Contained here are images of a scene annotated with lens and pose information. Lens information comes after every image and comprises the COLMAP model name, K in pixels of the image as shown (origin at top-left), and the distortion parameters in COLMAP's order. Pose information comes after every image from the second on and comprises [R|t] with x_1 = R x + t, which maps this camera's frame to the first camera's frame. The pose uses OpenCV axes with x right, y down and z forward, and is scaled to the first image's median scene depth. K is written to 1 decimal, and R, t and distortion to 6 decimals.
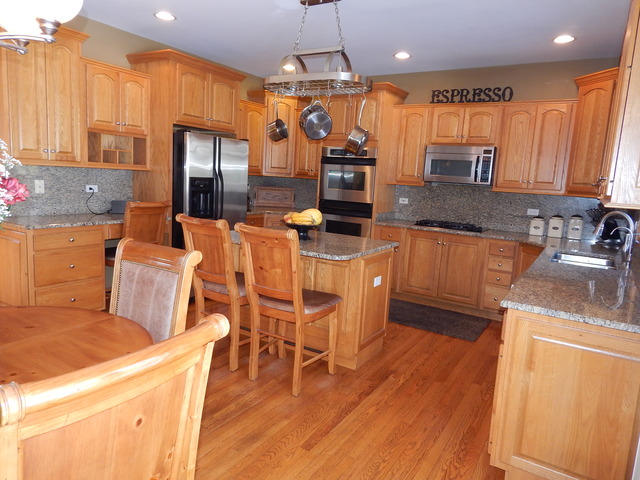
lens RADIAL K [[442.4, 0, 320.6], [0, 442.4, 239.6], [0, 0, 1]] dist [0.048608, -0.013749]
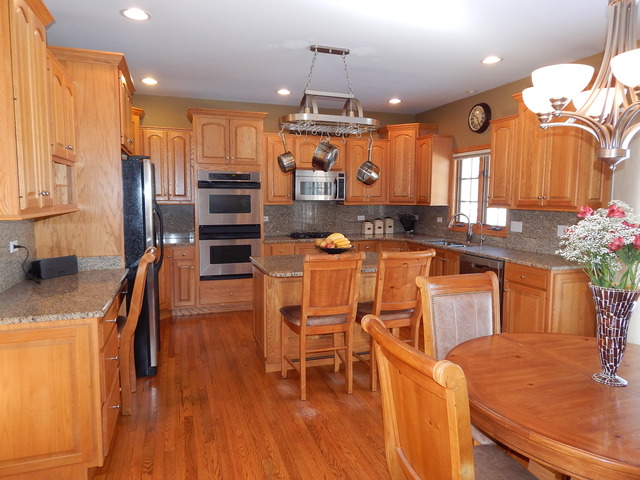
lens RADIAL K [[442.4, 0, 322.1], [0, 442.4, 237.6], [0, 0, 1]] dist [0.048608, -0.013749]
pose [[0.632021, -0.131179, 0.763768, -0.663032], [0.146571, 0.988015, 0.048406, -0.087123], [-0.760964, 0.081353, 0.643673, 0.226965]]
